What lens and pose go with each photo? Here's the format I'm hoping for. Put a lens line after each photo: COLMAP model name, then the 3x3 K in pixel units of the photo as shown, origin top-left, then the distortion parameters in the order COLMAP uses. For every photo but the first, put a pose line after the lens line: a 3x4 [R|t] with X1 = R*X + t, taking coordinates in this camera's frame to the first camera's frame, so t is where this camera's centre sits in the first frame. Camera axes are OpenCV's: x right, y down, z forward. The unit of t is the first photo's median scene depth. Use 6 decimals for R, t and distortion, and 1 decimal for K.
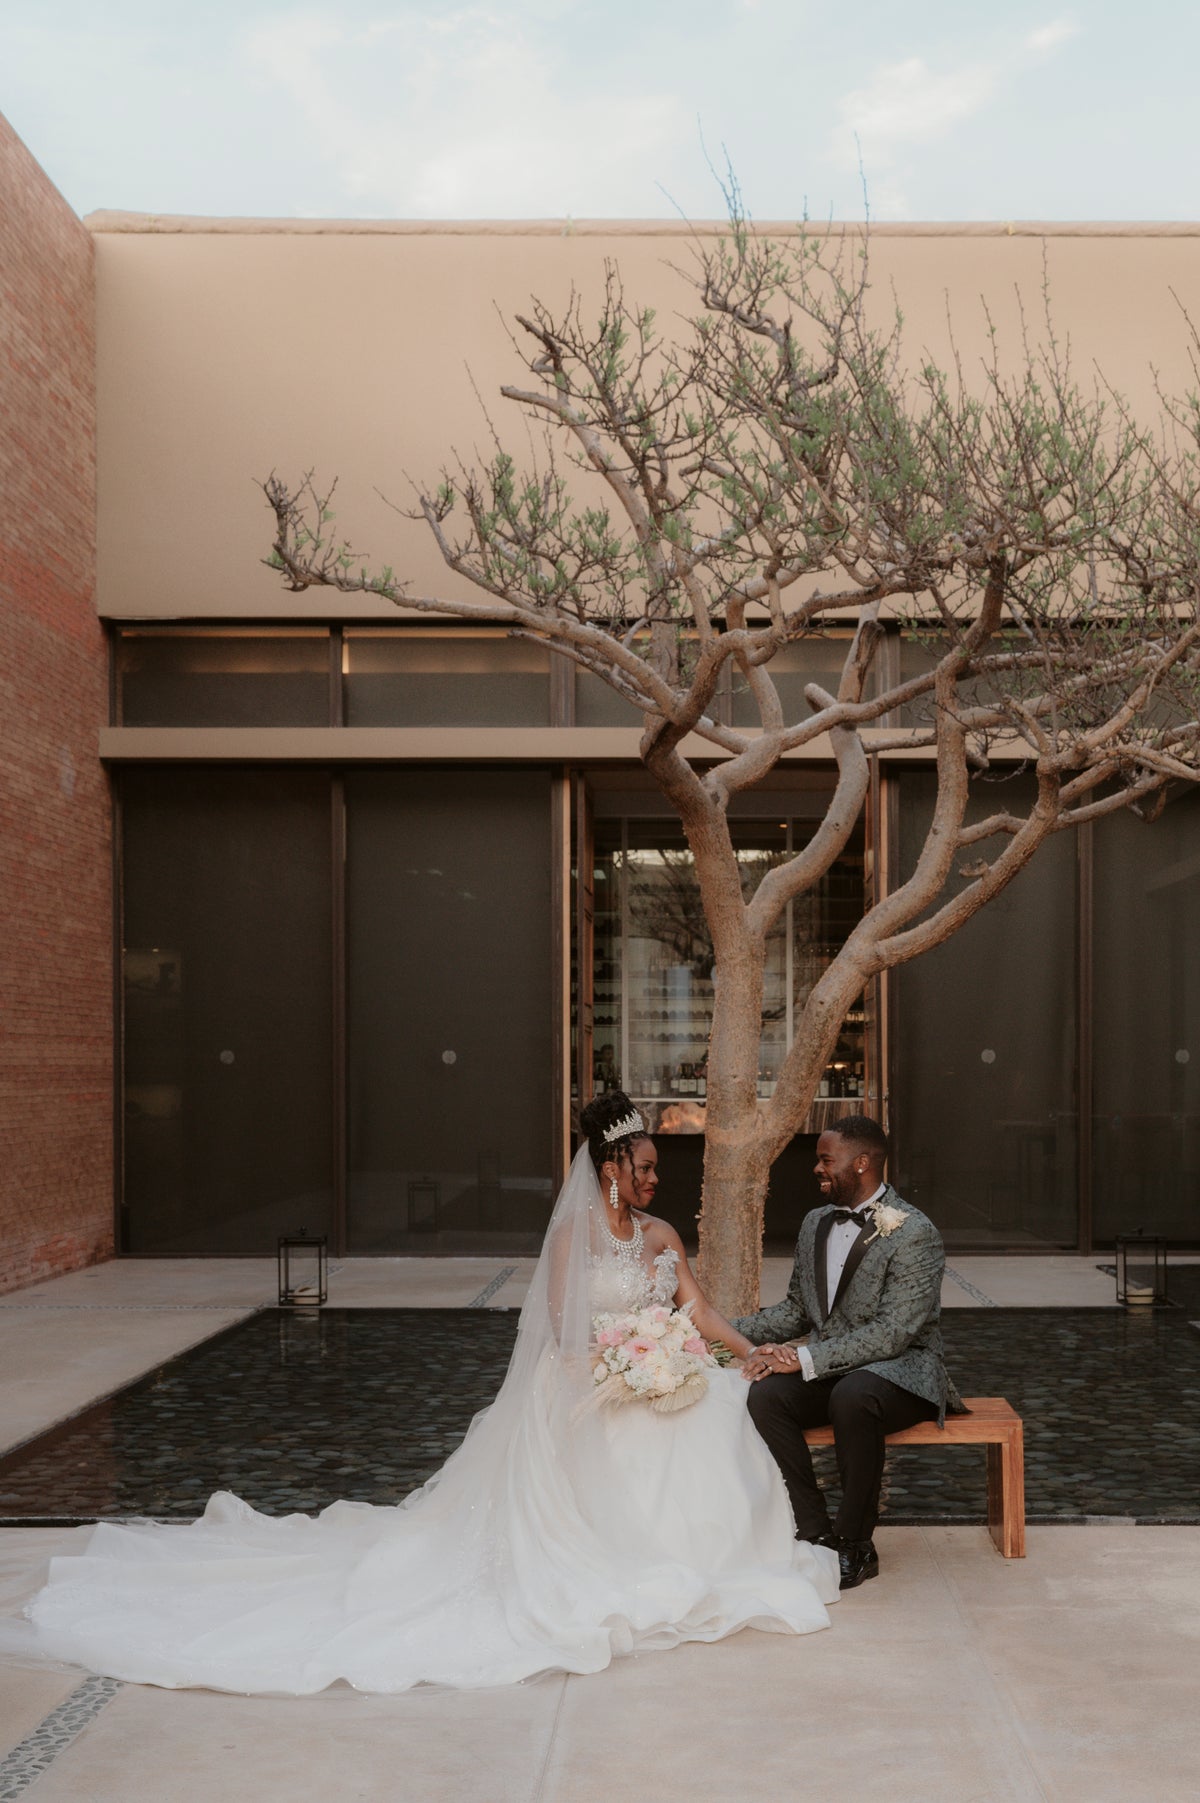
lens RADIAL K [[2687.7, 0, 599.6], [0, 2687.7, 903.0], [0, 0, 1]] dist [0.096837, 0.000000]
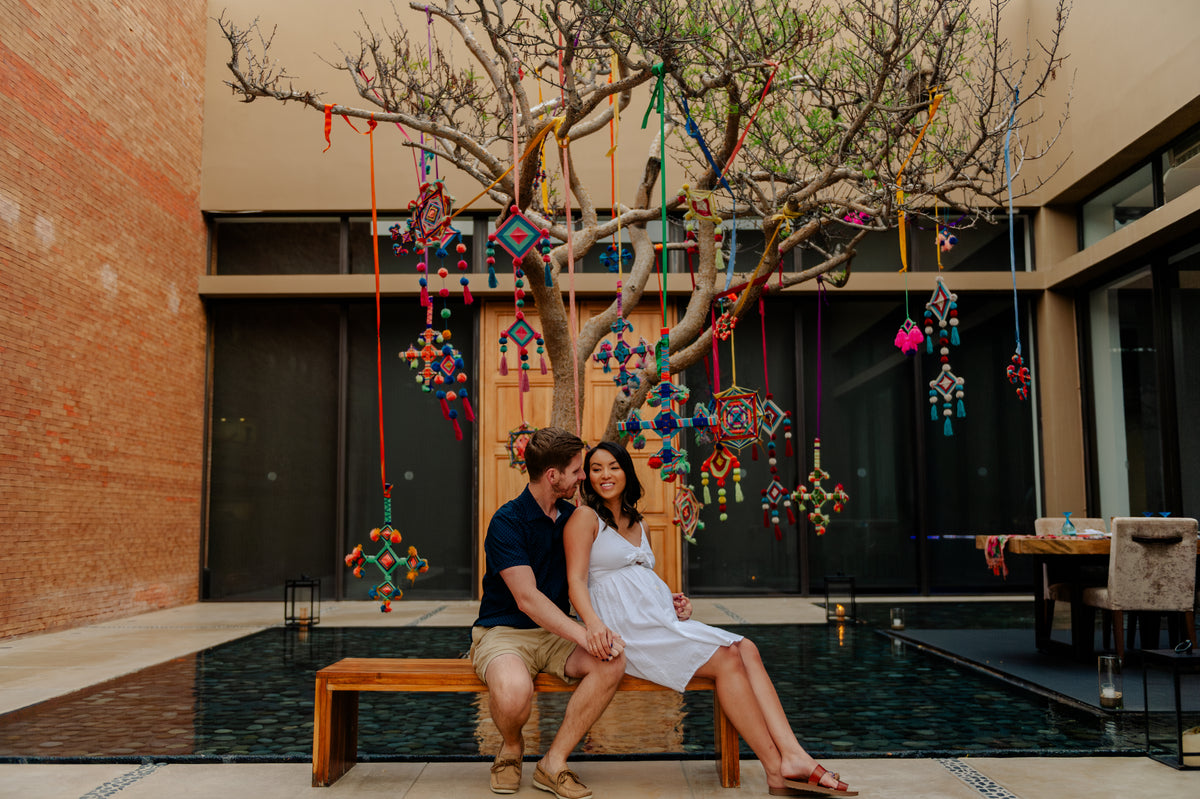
lens RADIAL K [[1077.4, 0, 598.1], [0, 1077.4, 399.9], [0, 0, 1]] dist [0.008942, -0.000133]
pose [[0.999964, -0.006329, -0.005691, 0.063200], [0.005618, 0.993087, -0.117248, 0.091096], [0.006394, 0.117212, 0.993086, 0.361972]]
